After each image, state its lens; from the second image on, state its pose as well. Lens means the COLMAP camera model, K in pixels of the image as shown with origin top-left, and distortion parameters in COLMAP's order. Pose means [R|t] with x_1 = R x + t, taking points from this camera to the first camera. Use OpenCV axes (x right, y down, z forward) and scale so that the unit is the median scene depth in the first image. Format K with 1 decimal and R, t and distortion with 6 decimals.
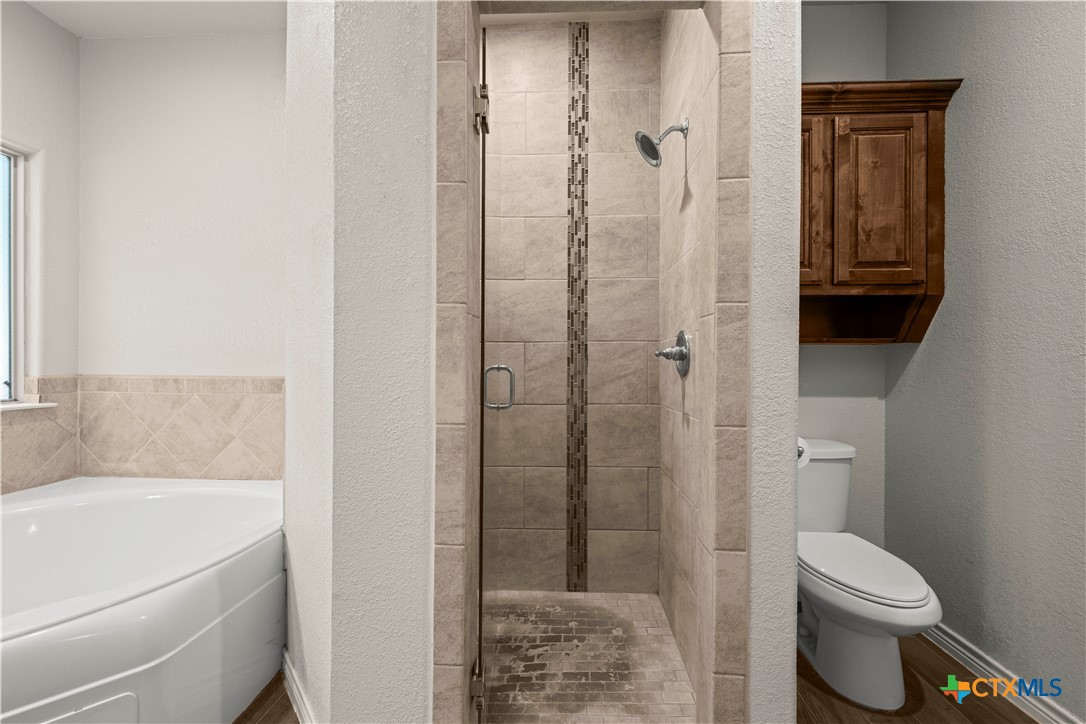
lens RADIAL K [[426.3, 0, 547.1], [0, 426.3, 363.8], [0, 0, 1]] dist [0.001992, -0.000169]
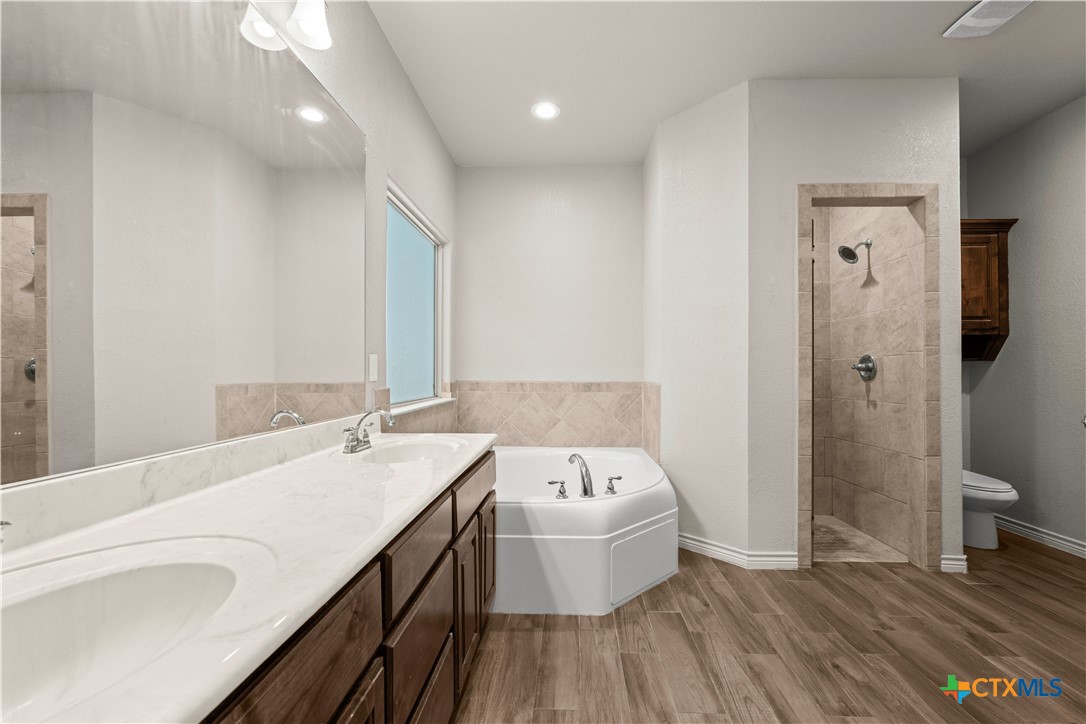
lens RADIAL K [[448.0, 0, 547.6], [0, 448.0, 365.8], [0, 0, 1]] dist [0.001002, -0.000256]
pose [[0.999829, -0.000602, 0.018457, -0.848326], [0.000877, 0.999889, -0.014903, -0.003738], [-0.018446, 0.014917, 0.999719, -0.687763]]
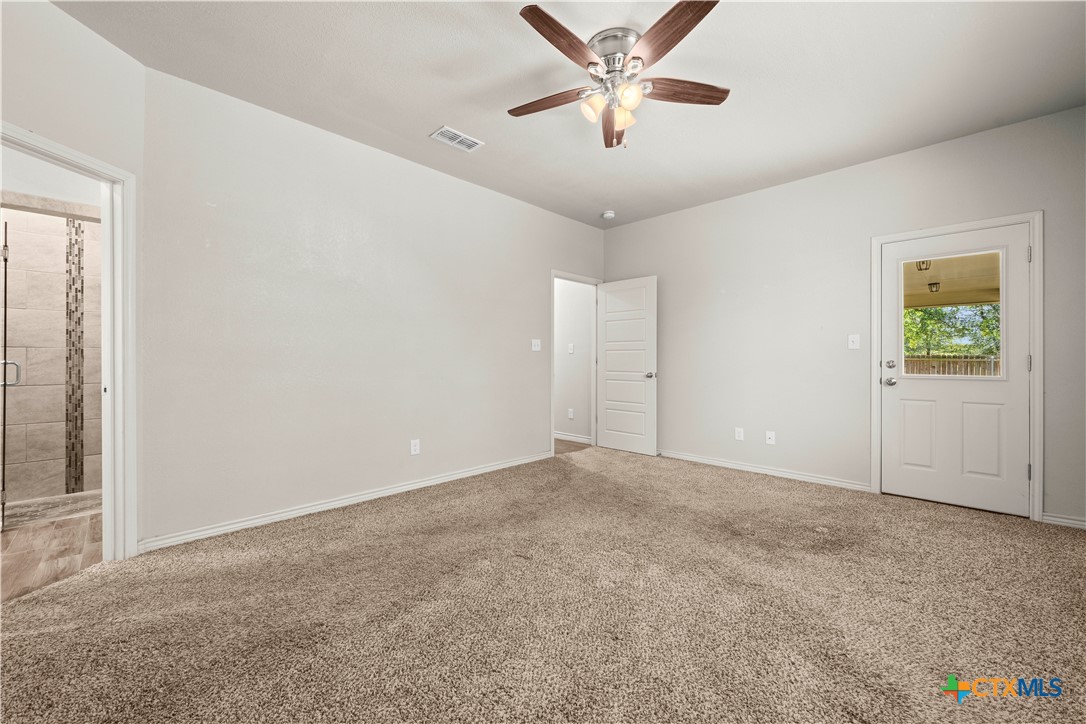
lens RADIAL K [[426.3, 0, 543.6], [0, 426.3, 360.7], [0, 0, 1]] dist [0.001992, -0.000169]
pose [[0.658014, -0.001970, 0.753003, 0.017792], [0.001665, 0.999998, 0.001162, 0.001932], [-0.753004, 0.000489, 0.658016, -1.585624]]
